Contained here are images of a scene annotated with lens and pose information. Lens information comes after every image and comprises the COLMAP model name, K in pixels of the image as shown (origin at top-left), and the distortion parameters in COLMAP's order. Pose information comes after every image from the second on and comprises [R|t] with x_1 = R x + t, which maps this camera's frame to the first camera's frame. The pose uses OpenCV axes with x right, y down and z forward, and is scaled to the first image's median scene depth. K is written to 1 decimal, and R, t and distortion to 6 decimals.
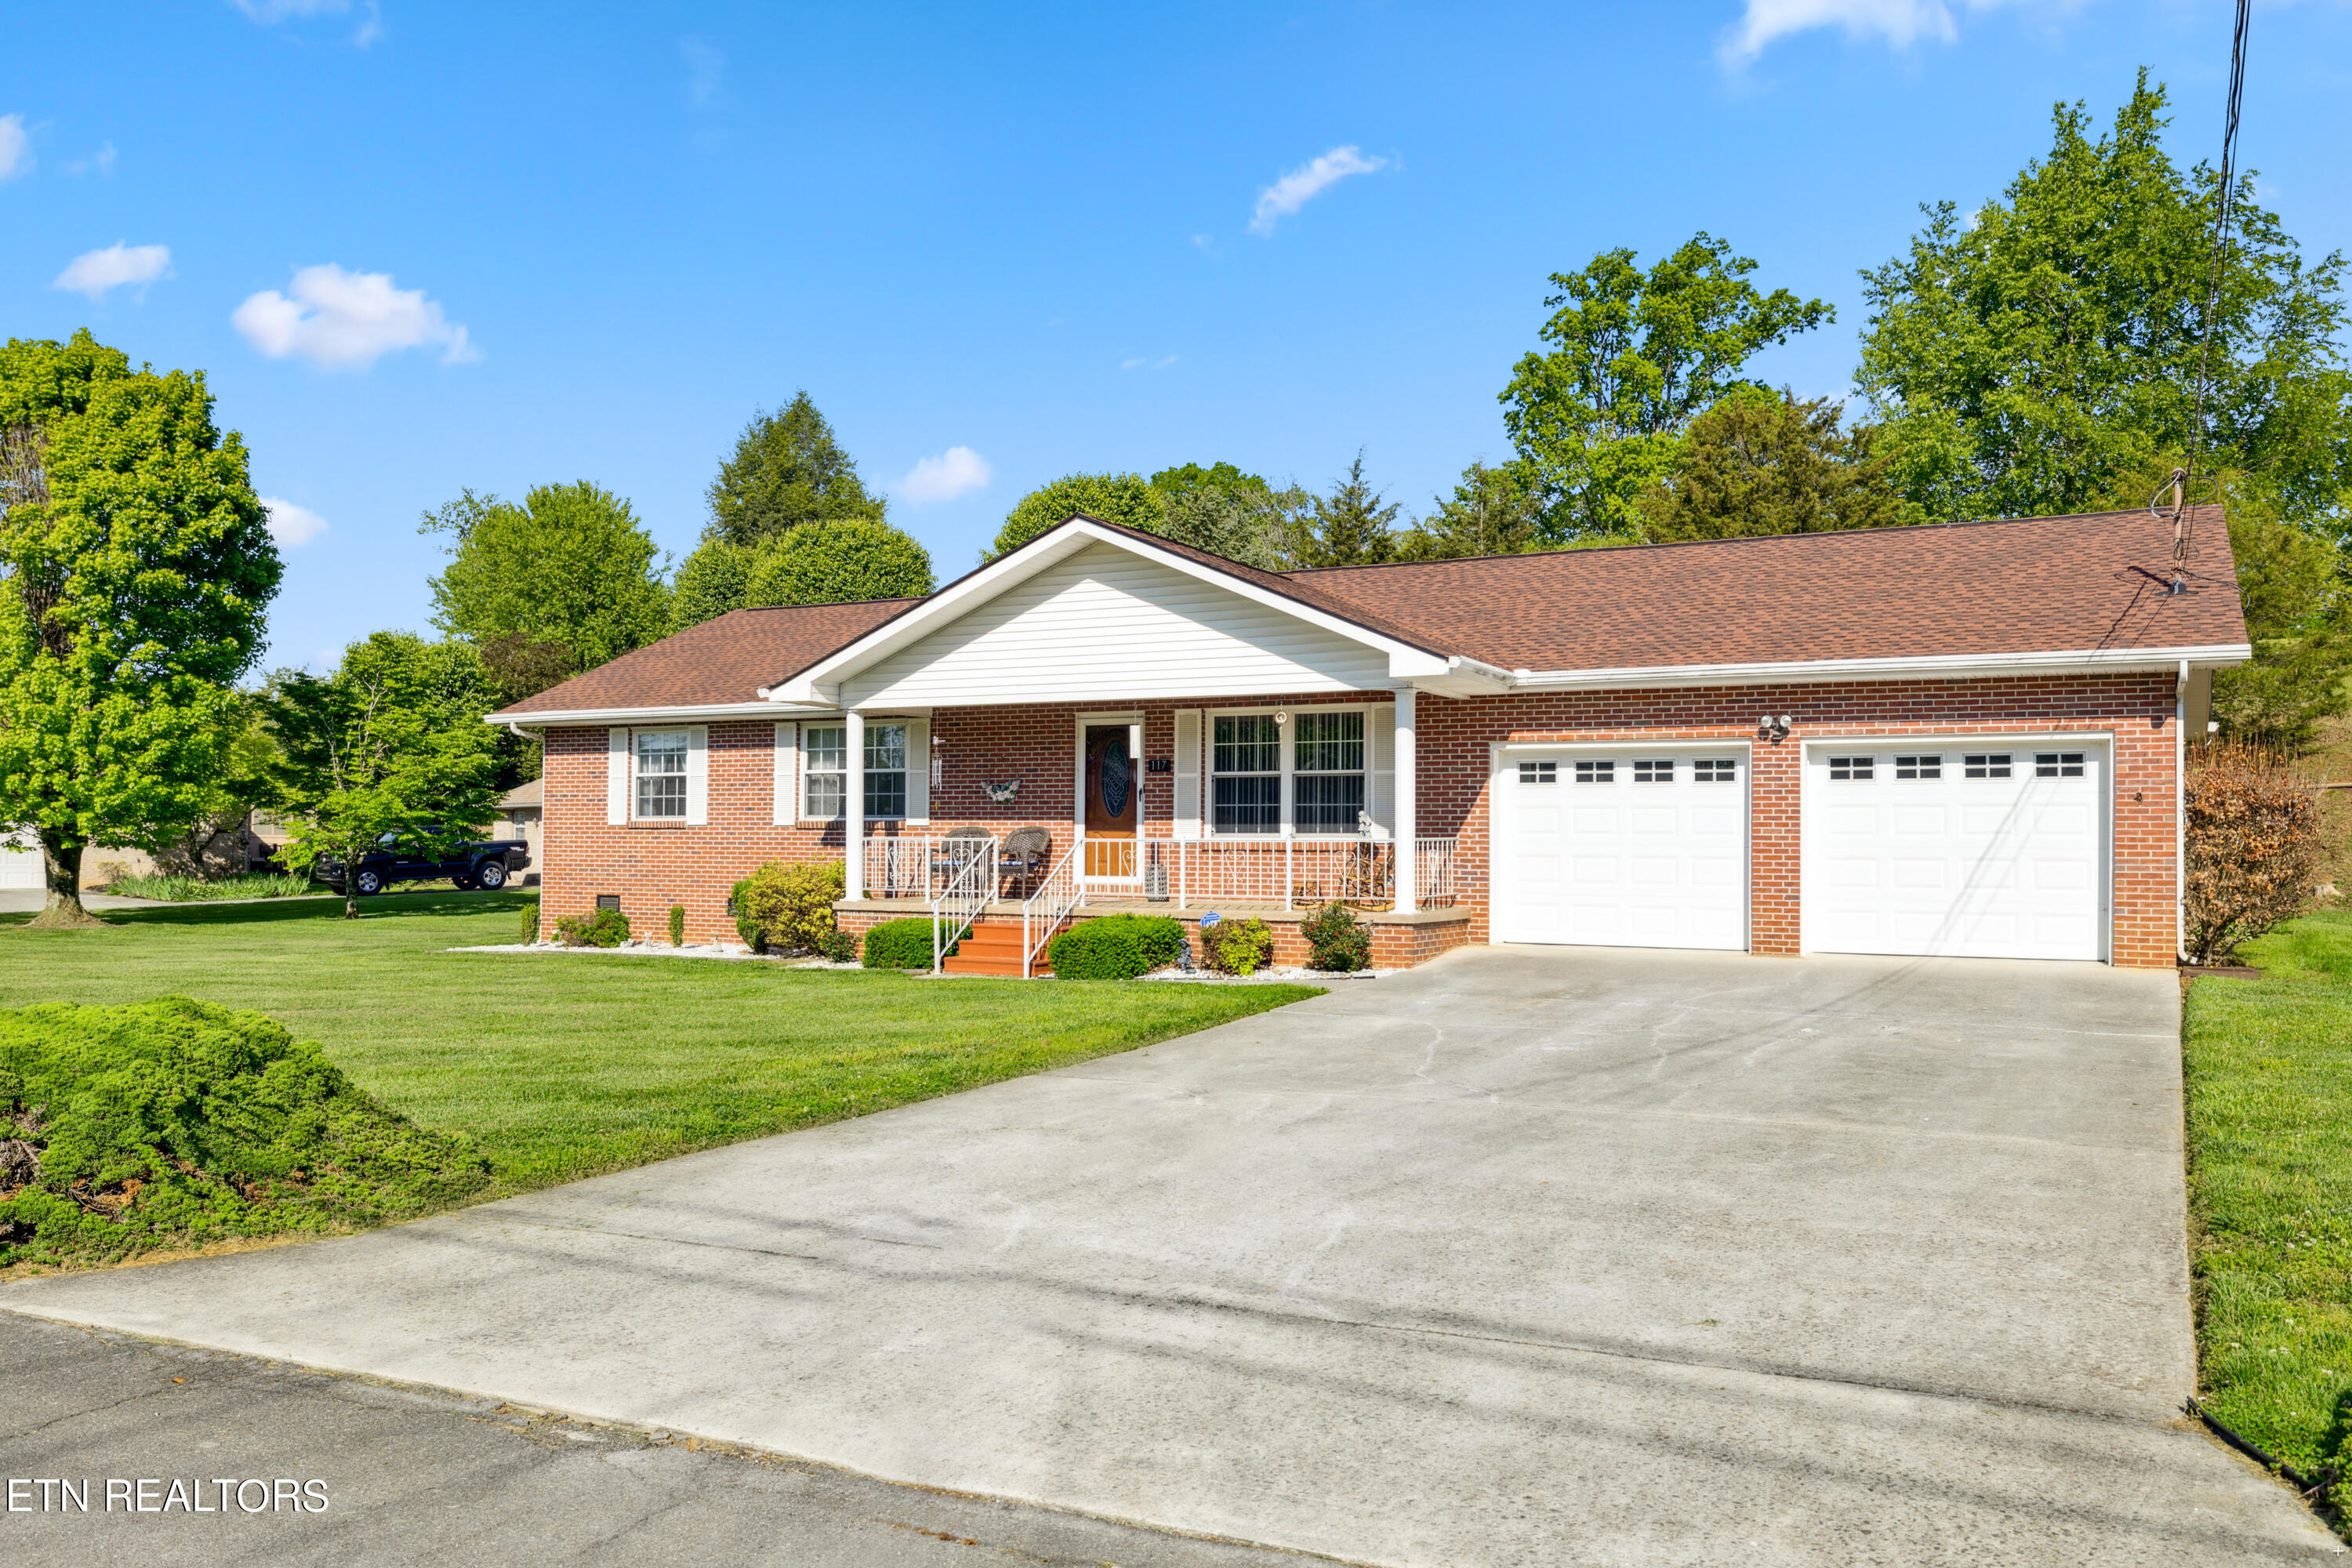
lens RADIAL K [[1859.8, 0, 1177.8], [0, 1859.8, 799.5], [0, 0, 1]] dist [0.001263, -0.000592]
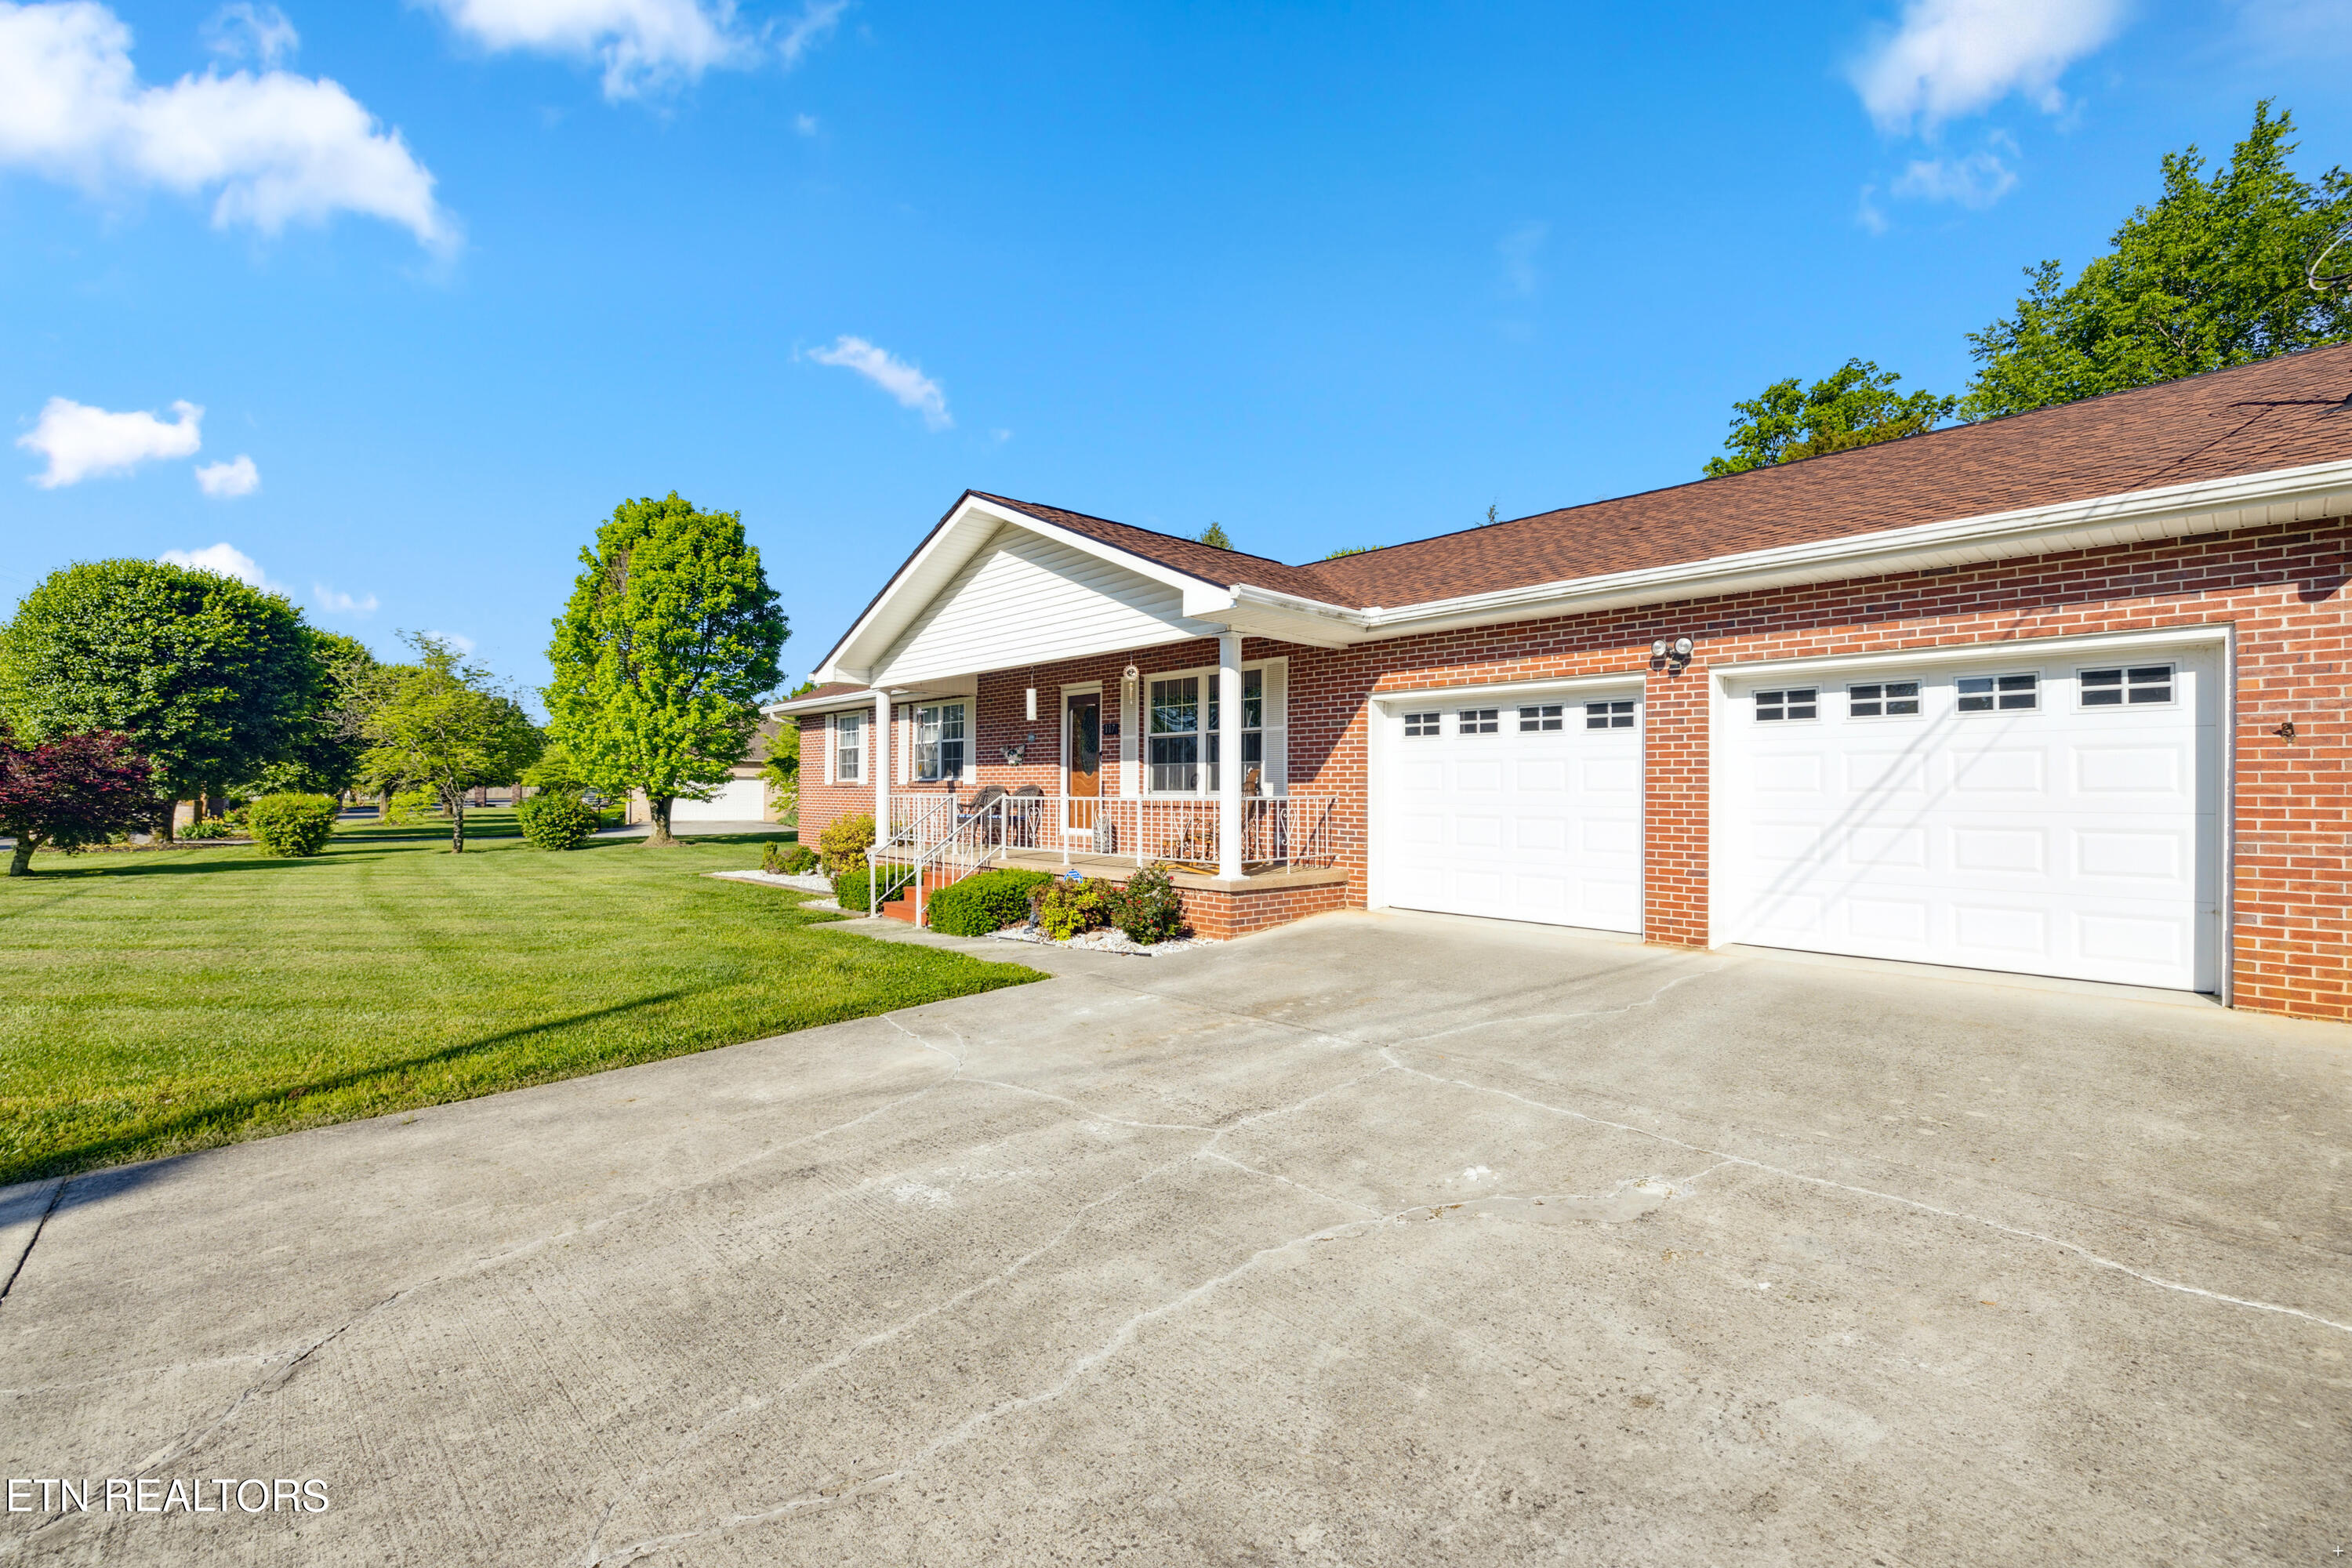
lens RADIAL K [[1011.9, 0, 1175.2], [0, 1011.9, 775.9], [0, 0, 1]] dist [-0.000365, -0.000809]
pose [[0.941838, -0.004489, -0.336037, 0.073394], [0.007187, 0.999951, 0.006785, 0.001100], [0.335990, -0.008805, 0.941824, 0.143693]]
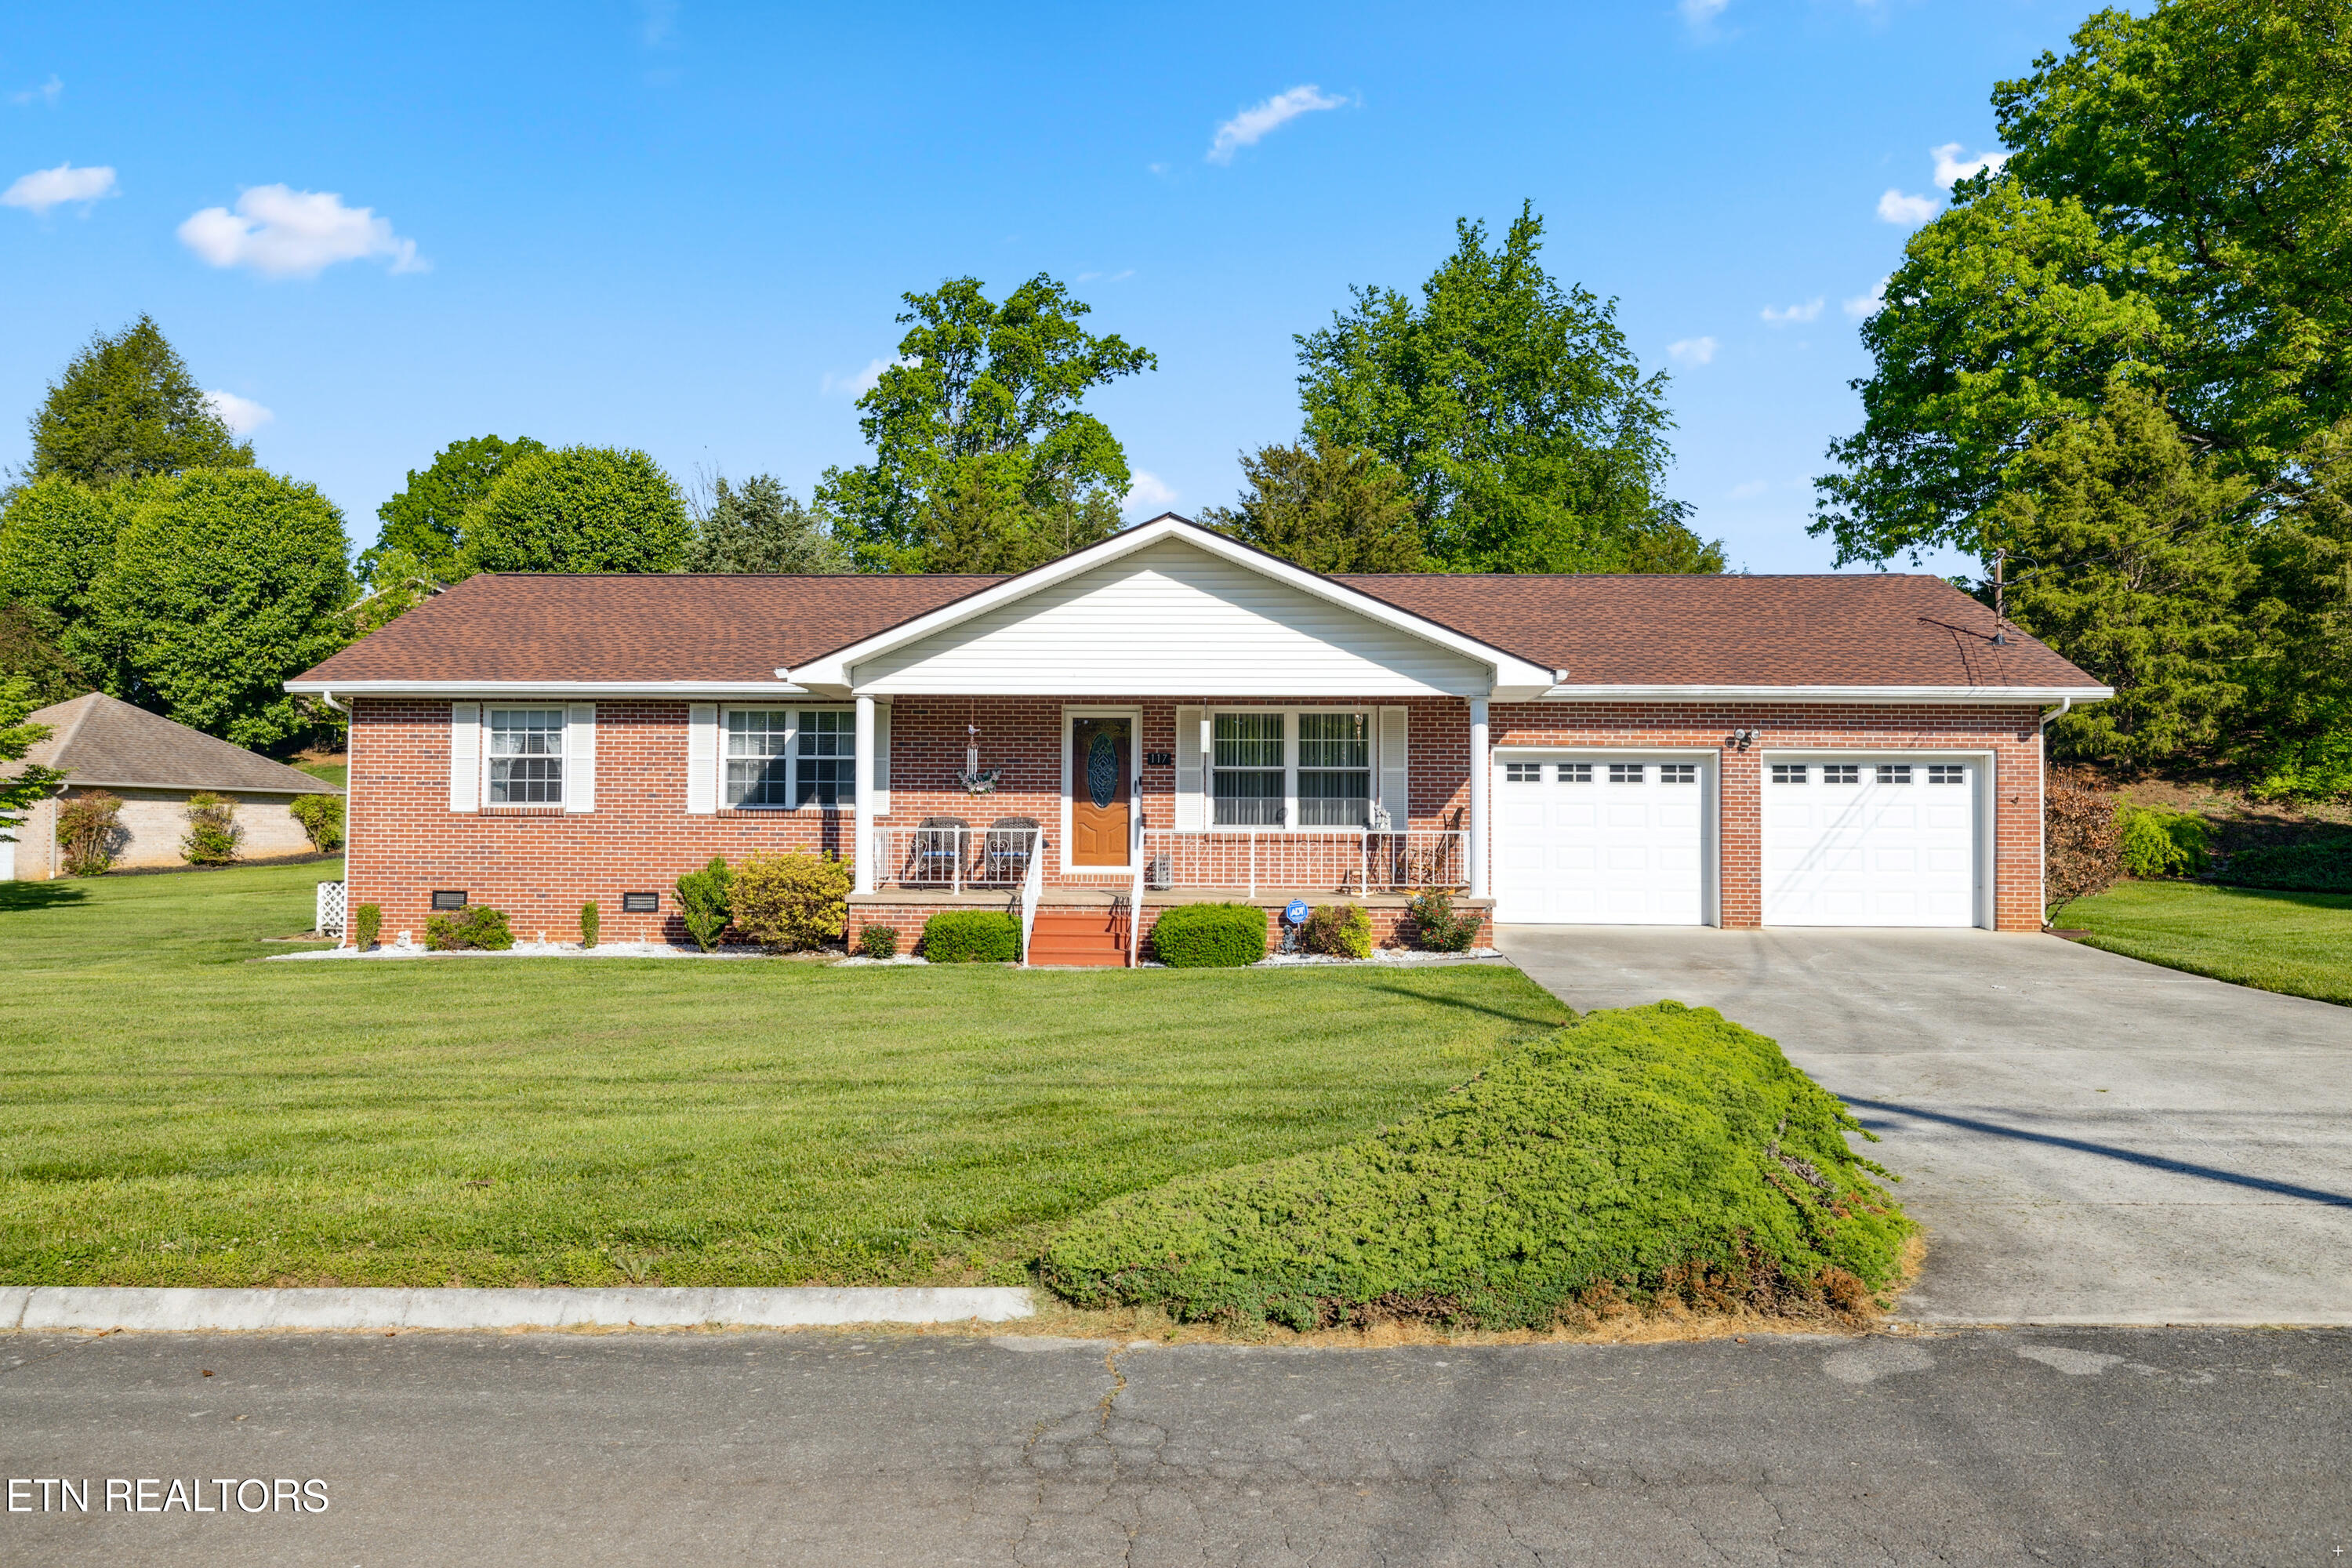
lens RADIAL K [[1774.2, 0, 1175.2], [0, 1774.2, 784.0], [0, 0, 1]] dist [0.008826, -0.002364]
pose [[0.898824, 0.012656, 0.438127, -0.137650], [-0.011757, 0.999920, -0.004764, 0.000291], [-0.438152, -0.000869, 0.898900, 0.033322]]
